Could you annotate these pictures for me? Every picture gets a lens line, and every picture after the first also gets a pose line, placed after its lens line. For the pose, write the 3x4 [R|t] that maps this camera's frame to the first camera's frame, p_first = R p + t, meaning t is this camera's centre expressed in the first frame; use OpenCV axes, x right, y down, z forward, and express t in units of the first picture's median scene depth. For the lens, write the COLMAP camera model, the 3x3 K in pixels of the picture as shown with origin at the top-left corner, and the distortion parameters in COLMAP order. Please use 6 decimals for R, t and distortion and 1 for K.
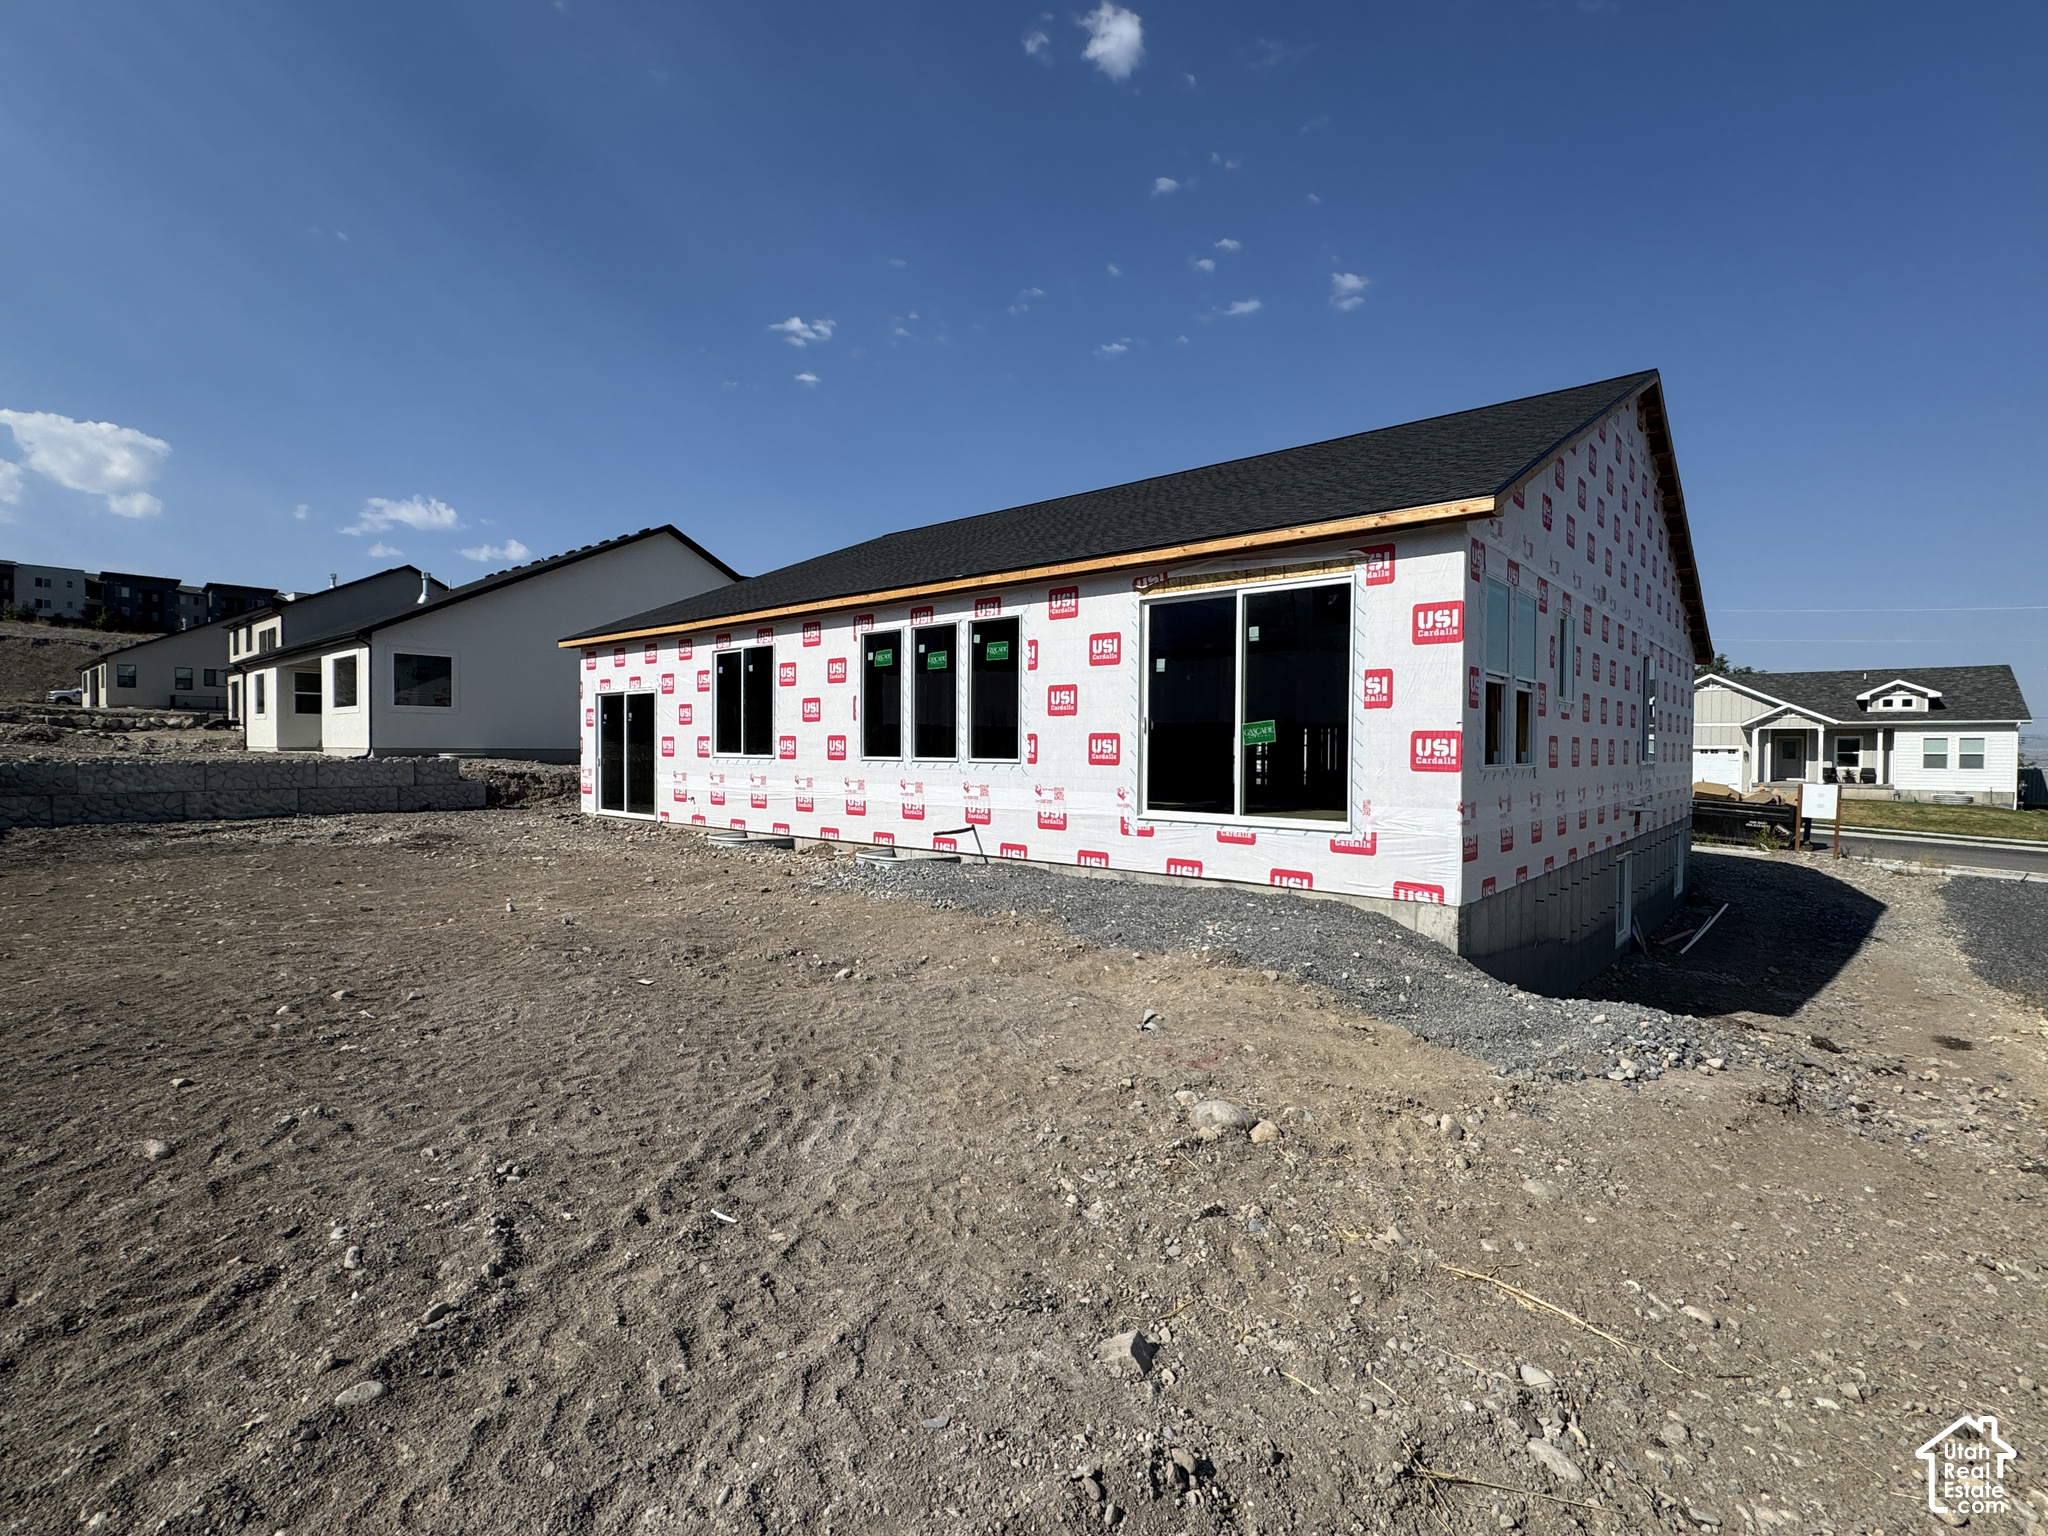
lens RADIAL K [[962.7, 0, 1006.9], [0, 962.7, 765.5], [0, 0, 1]] dist [0.000180, -0.000027]
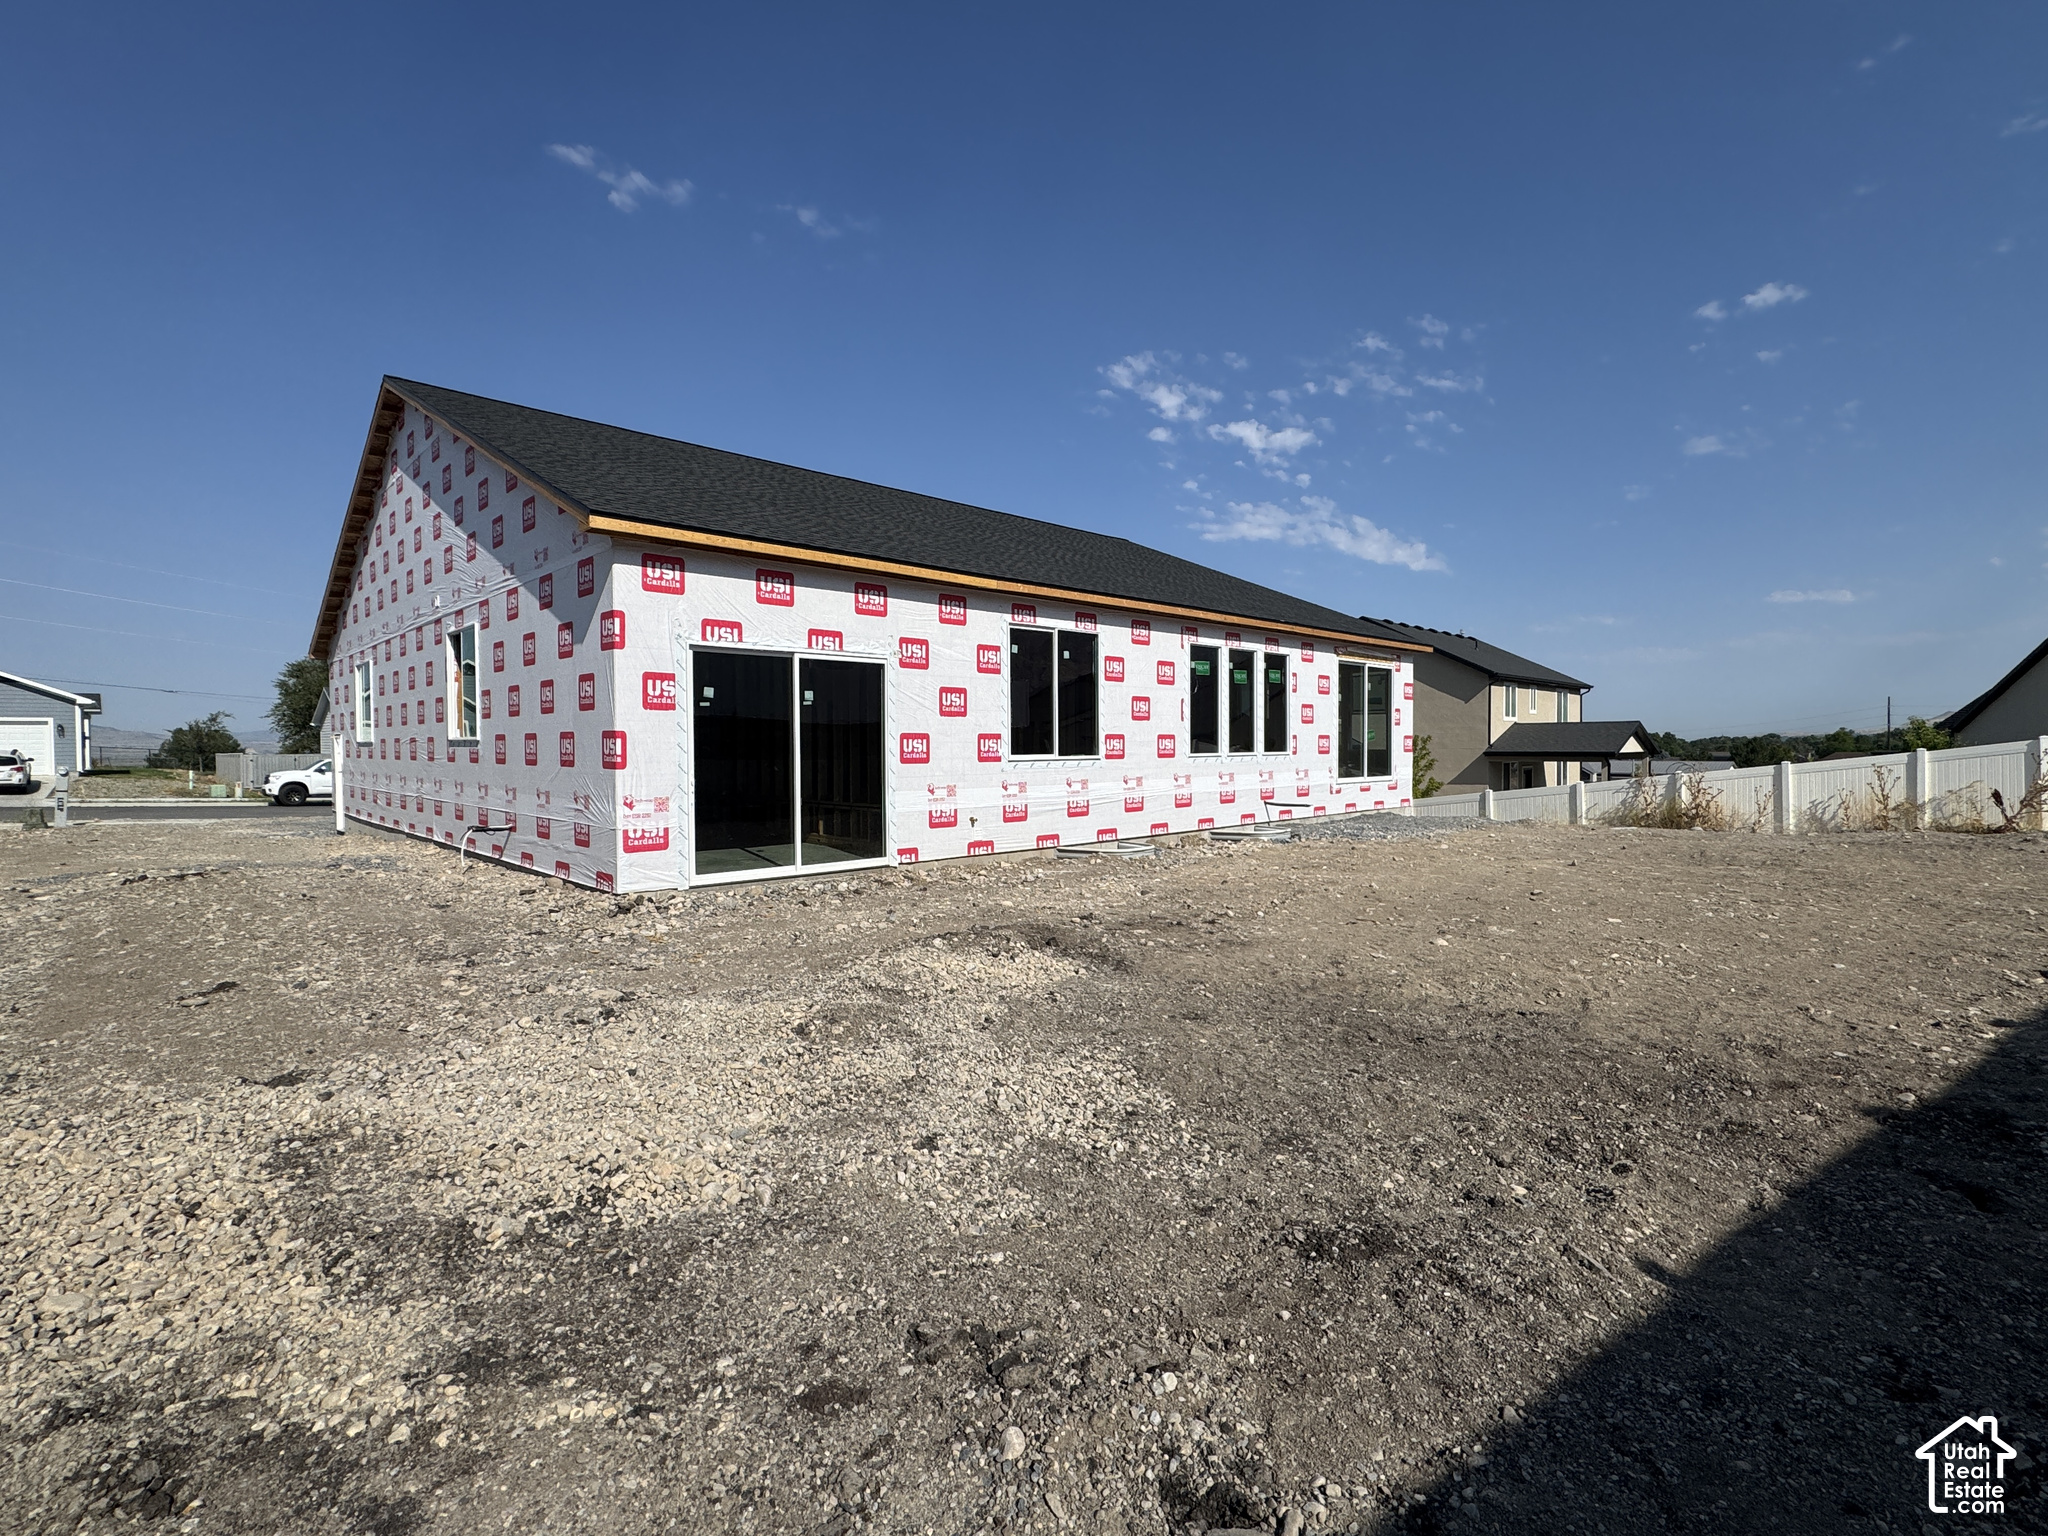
lens RADIAL K [[962.7, 0, 1005.2], [0, 962.7, 758.2], [0, 0, 1]] dist [0.000180, -0.000027]
pose [[0.083104, -0.016476, 0.996405, -1.183696], [0.027911, 0.999510, 0.014199, -0.023929], [-0.996150, 0.026630, 0.083523, 1.037346]]
